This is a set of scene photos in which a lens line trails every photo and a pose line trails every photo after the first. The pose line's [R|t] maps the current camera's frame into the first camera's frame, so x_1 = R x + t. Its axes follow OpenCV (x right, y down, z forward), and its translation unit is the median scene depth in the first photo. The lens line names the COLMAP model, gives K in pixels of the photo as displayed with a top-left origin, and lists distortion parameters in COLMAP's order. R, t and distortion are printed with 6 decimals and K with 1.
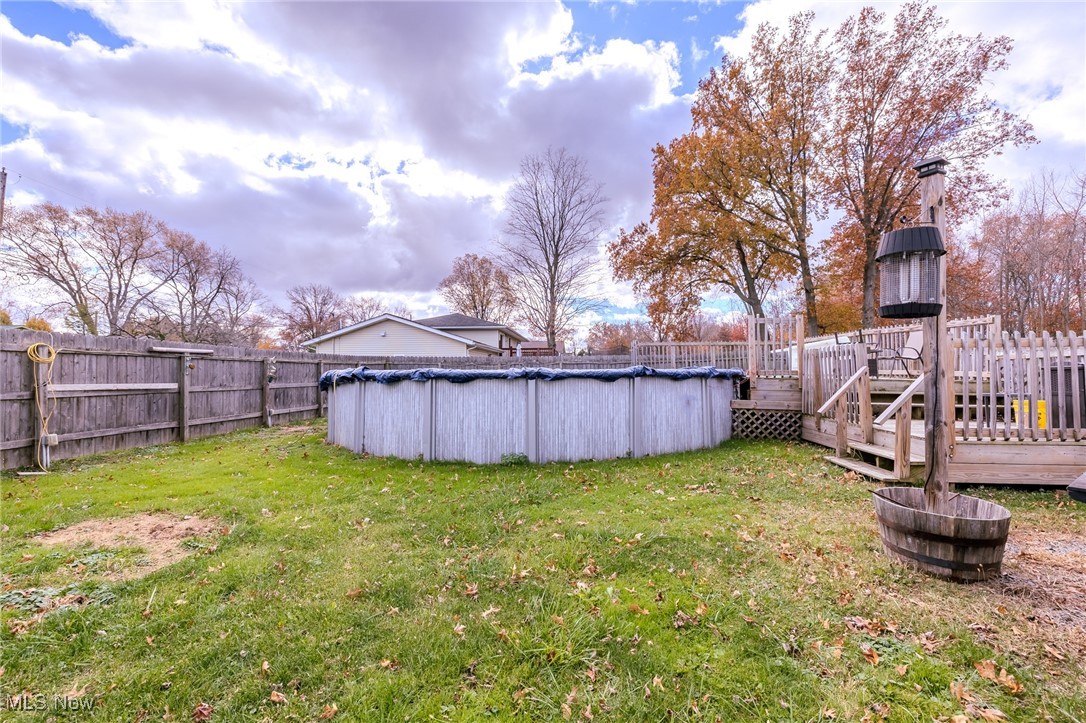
lens RADIAL K [[452.2, 0, 544.3], [0, 452.2, 363.9], [0, 0, 1]] dist [-0.000291, 0.000470]
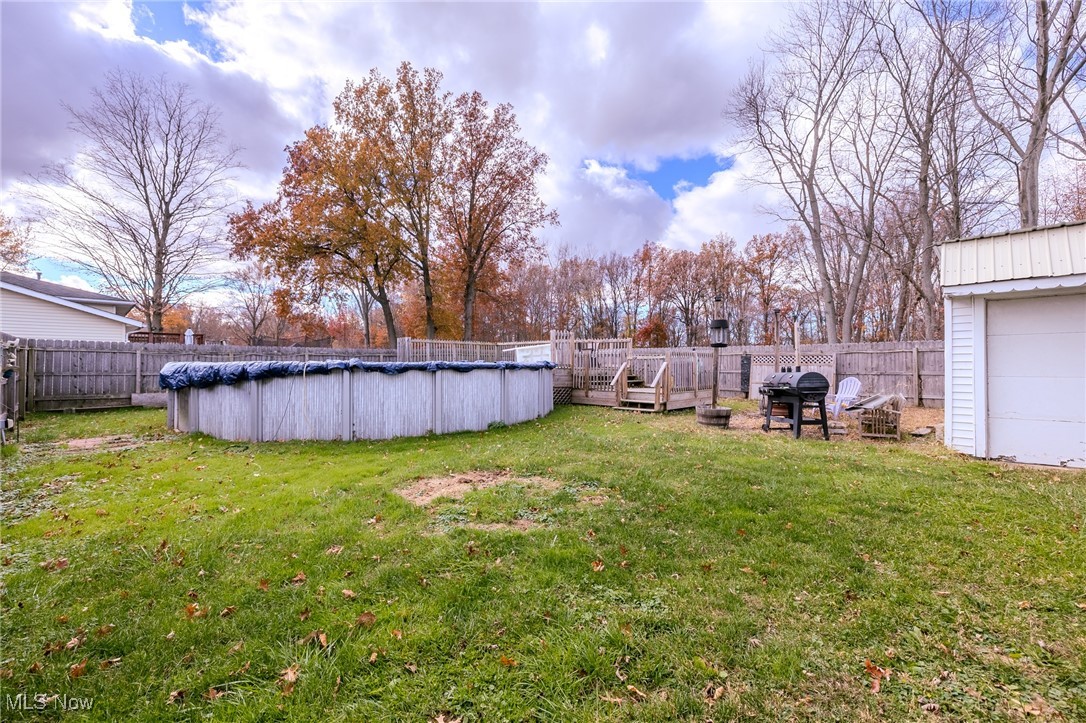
lens RADIAL K [[452.2, 0, 539.8], [0, 452.2, 363.9], [0, 0, 1]] dist [-0.000291, 0.000470]
pose [[0.635250, 0.005935, 0.772284, -0.202586], [-0.018802, 0.999793, 0.007782, 0.000679], [-0.772078, -0.019464, 0.635230, -0.002869]]
